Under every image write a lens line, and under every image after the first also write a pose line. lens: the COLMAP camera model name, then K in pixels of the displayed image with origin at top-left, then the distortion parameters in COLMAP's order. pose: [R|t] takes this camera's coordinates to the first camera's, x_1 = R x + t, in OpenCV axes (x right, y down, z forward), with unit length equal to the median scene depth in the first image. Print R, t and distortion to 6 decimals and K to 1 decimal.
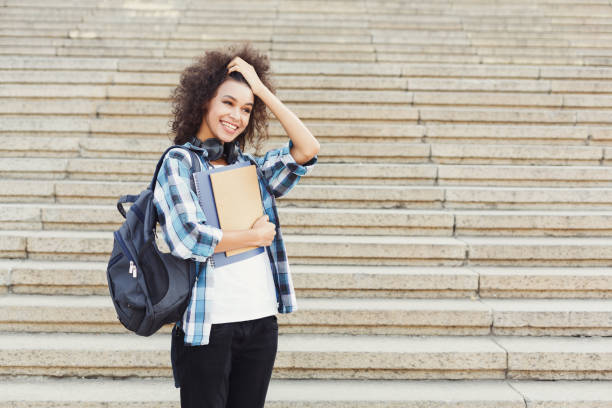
lens RADIAL K [[960.4, 0, 306.0], [0, 960.4, 204.0], [0, 0, 1]] dist [0.021735, 0.023841]
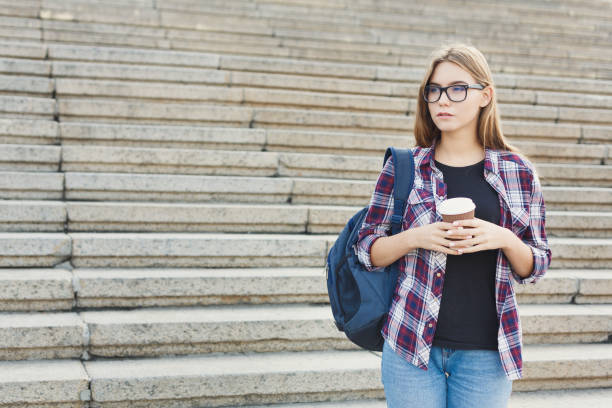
lens RADIAL K [[1028.1, 0, 306.0], [0, 1028.1, 204.0], [0, 0, 1]] dist [0.036067, -0.013374]
pose [[0.955728, 0.007209, 0.294163, -0.457552], [-0.008343, 0.999962, 0.002599, -0.024745], [-0.294133, -0.004938, 0.955752, 0.118806]]
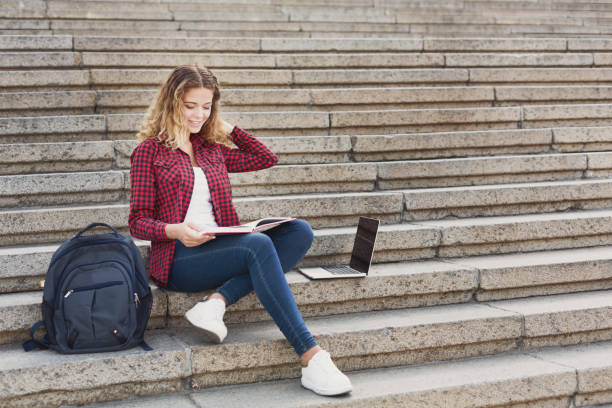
lens RADIAL K [[960.4, 0, 306.0], [0, 960.4, 204.0], [0, 0, 1]] dist [0.021735, 0.023841]
pose [[0.949057, -0.065737, 0.308171, -0.306080], [0.066010, 0.997773, 0.009554, -0.019355], [-0.308112, 0.011275, 0.951283, 0.286092]]
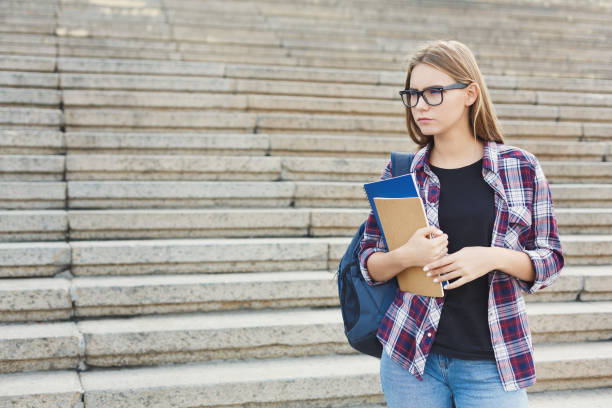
lens RADIAL K [[960.4, 0, 306.0], [0, 960.4, 204.0], [0, 0, 1]] dist [0.021735, 0.023841]
pose [[0.961356, -0.014208, 0.274942, -0.429884], [0.015381, 0.999879, -0.002110, -0.023623], [-0.274879, 0.006257, 0.961458, 0.163410]]
